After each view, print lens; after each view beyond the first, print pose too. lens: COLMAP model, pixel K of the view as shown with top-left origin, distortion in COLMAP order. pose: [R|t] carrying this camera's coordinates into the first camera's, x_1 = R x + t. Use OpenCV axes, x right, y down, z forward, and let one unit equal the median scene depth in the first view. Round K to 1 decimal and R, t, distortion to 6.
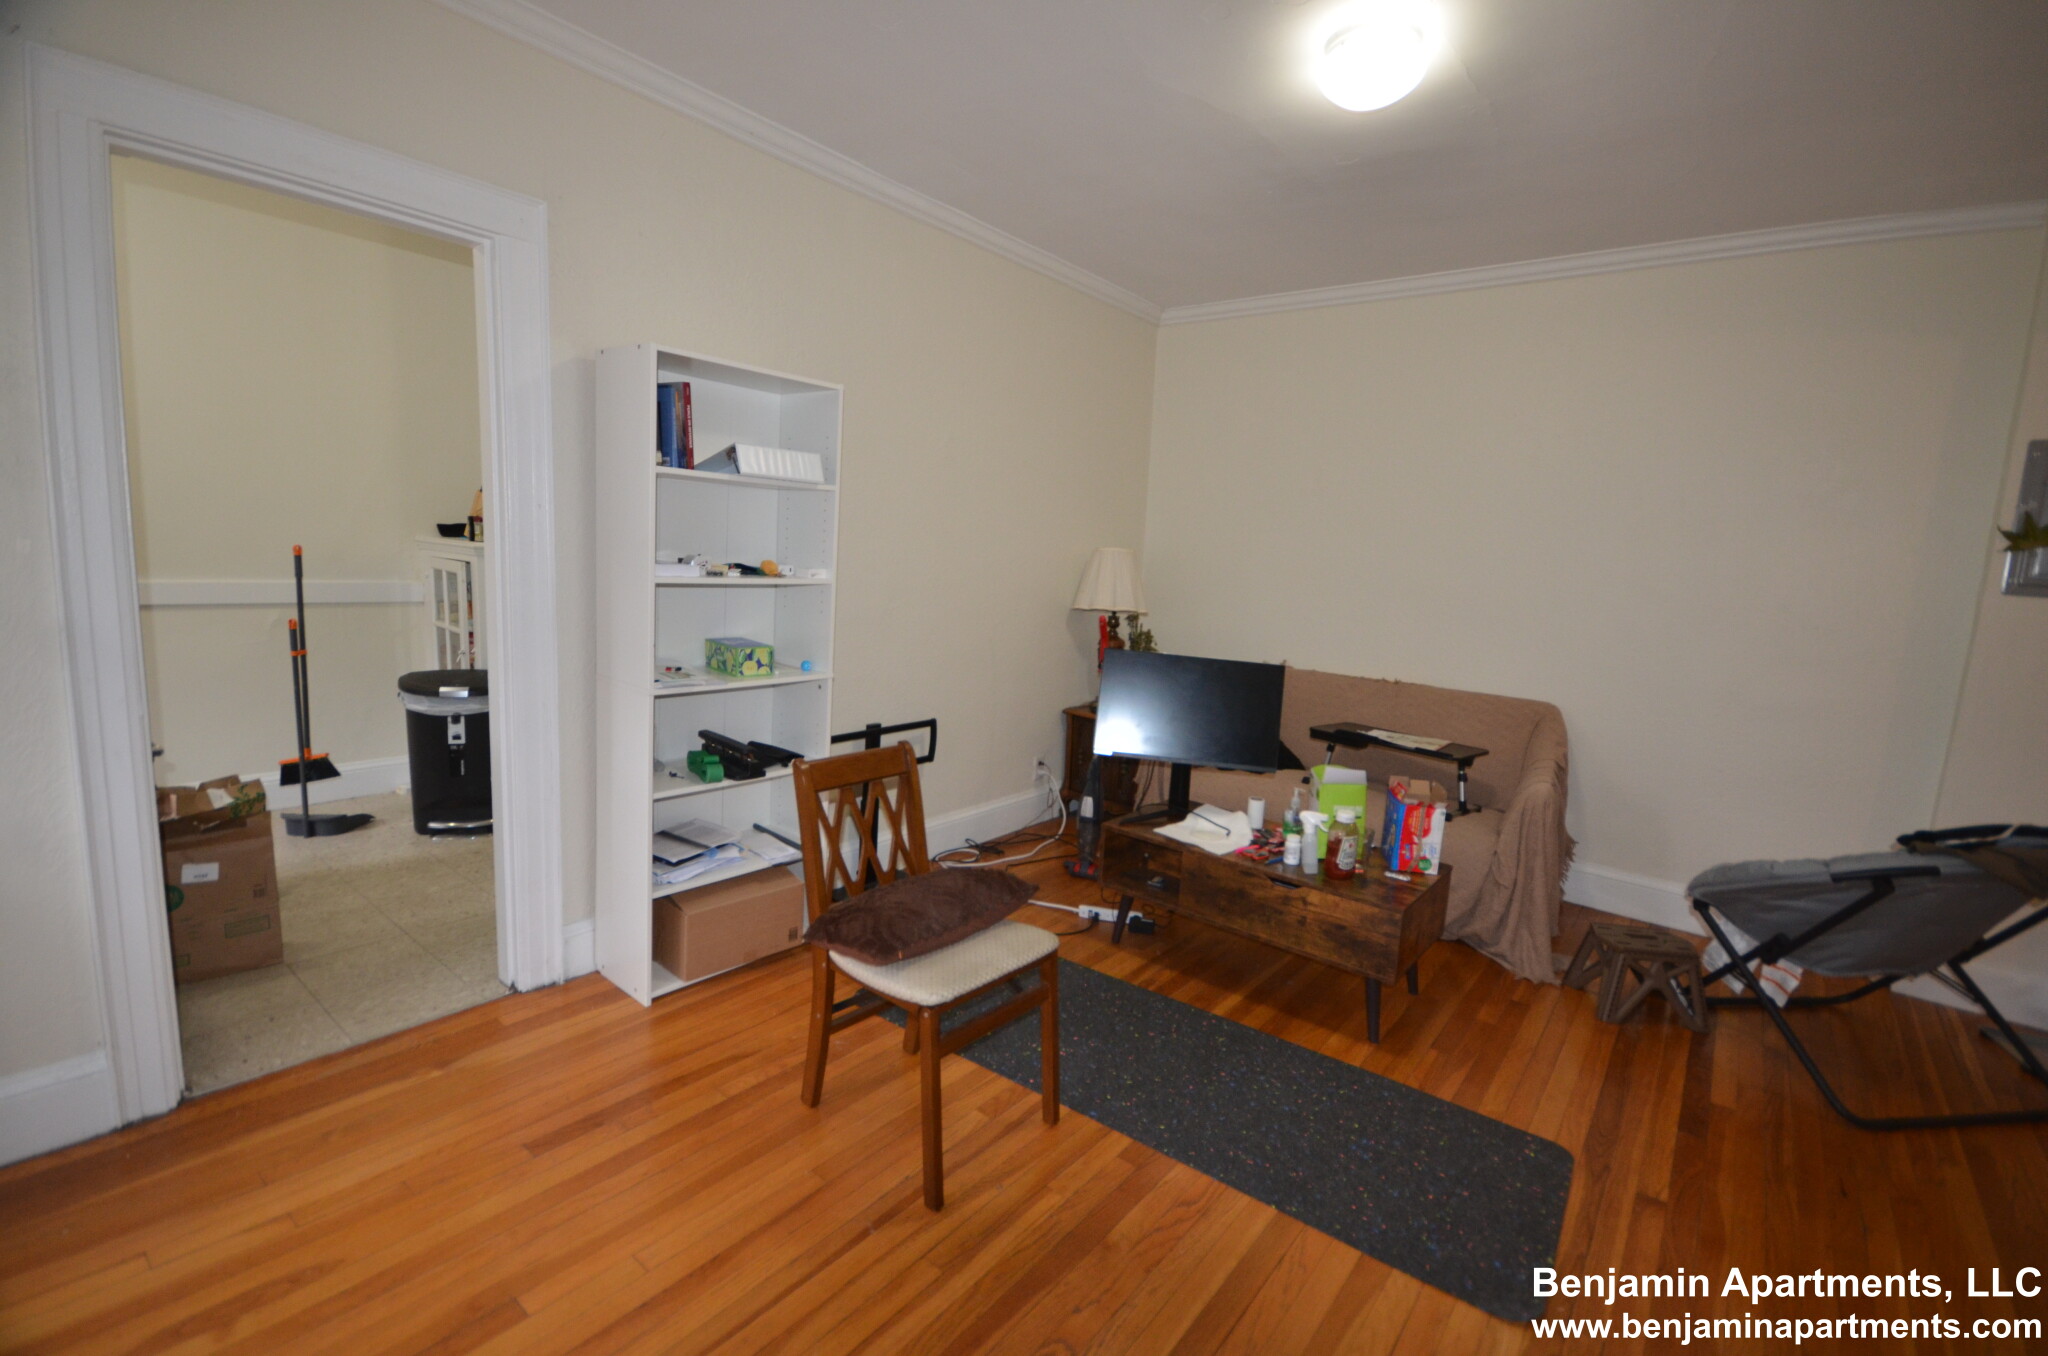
lens RADIAL K [[900.6, 0, 1031.3], [0, 900.6, 675.3], [0, 0, 1]] dist [0.020545, -0.015234]
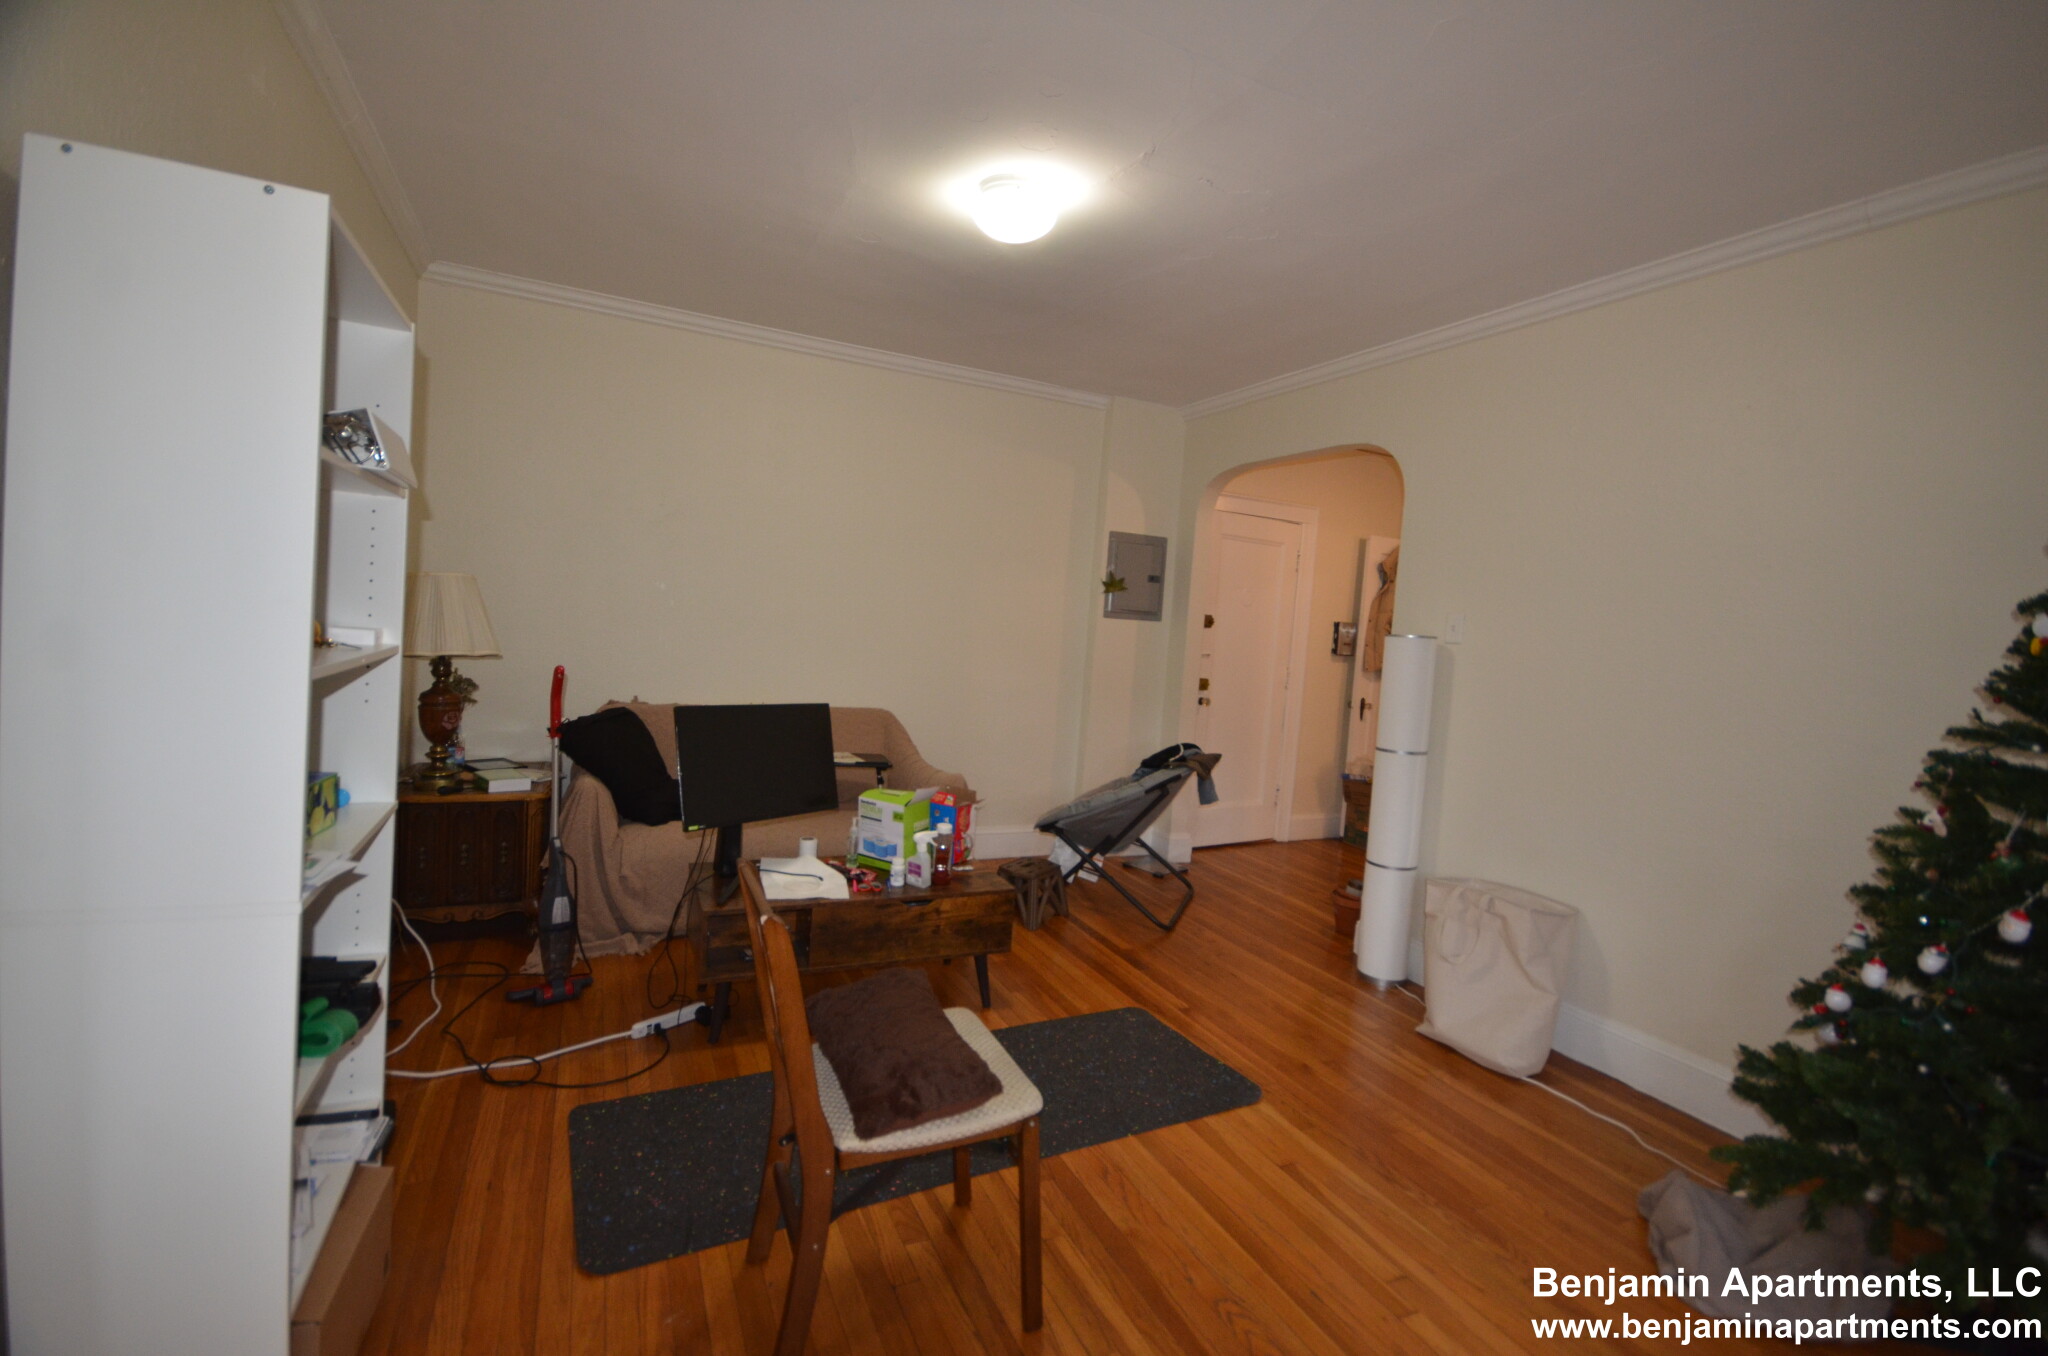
lens RADIAL K [[900.6, 0, 1031.3], [0, 900.6, 675.3], [0, 0, 1]] dist [0.020545, -0.015234]
pose [[0.431333, -0.087947, 0.897896, -0.626602], [0.078298, 0.995131, 0.059858, -0.099710], [-0.898789, 0.044485, 0.436119, 0.392050]]
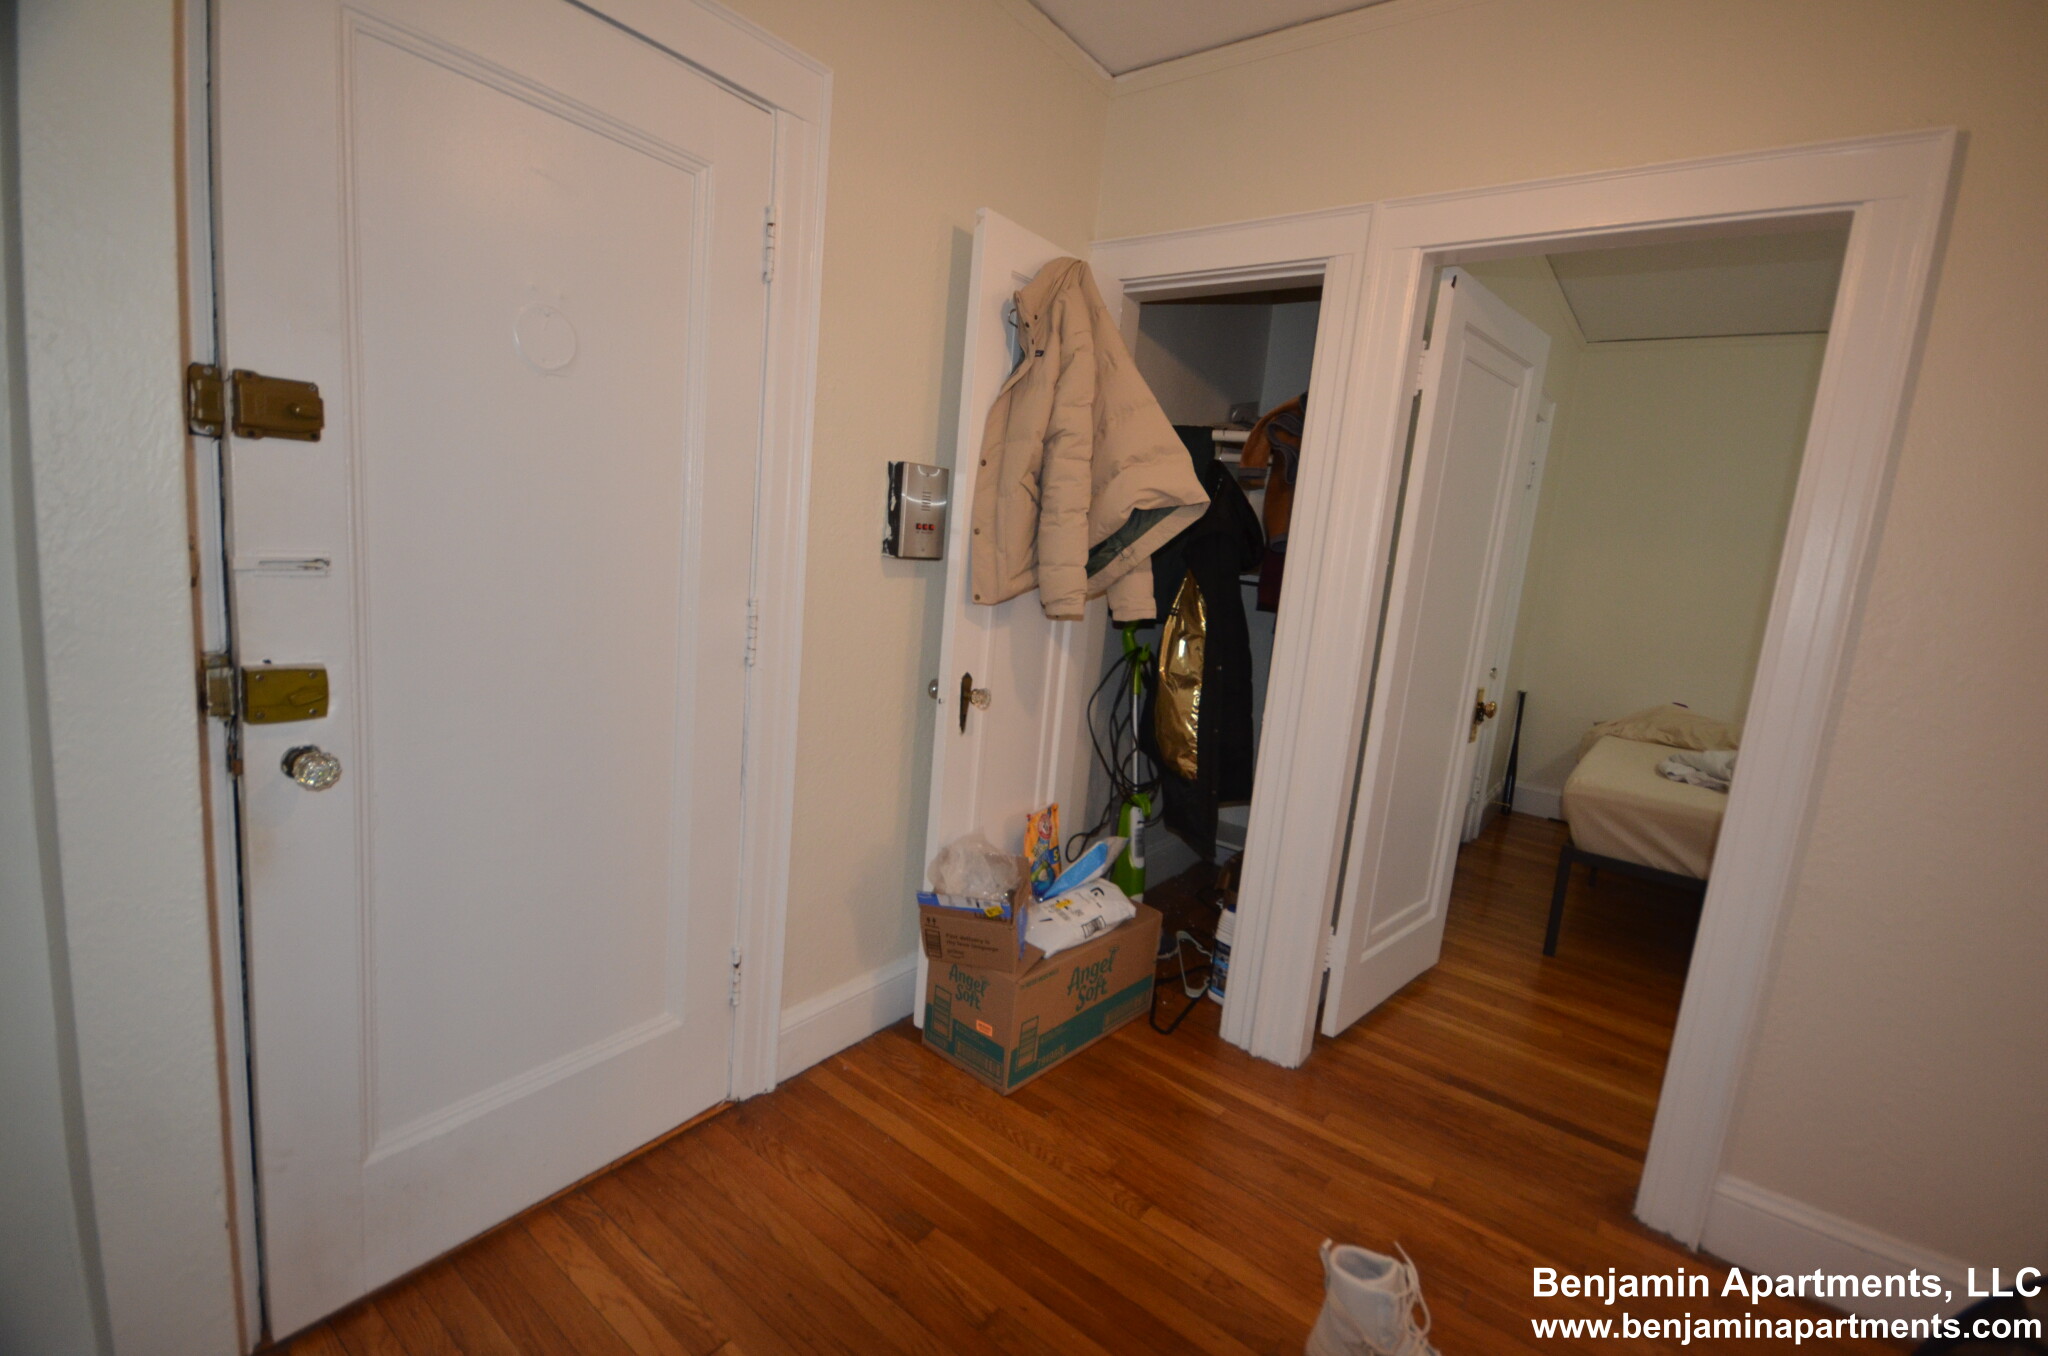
lens RADIAL K [[900.6, 0, 1031.3], [0, 900.6, 675.3], [0, 0, 1]] dist [0.020545, -0.015234]
pose [[0.001942, -0.215492, 0.976504, 0.902883], [0.044709, 0.975548, 0.215192, -0.022423], [-0.998998, 0.043241, 0.011529, 0.561183]]
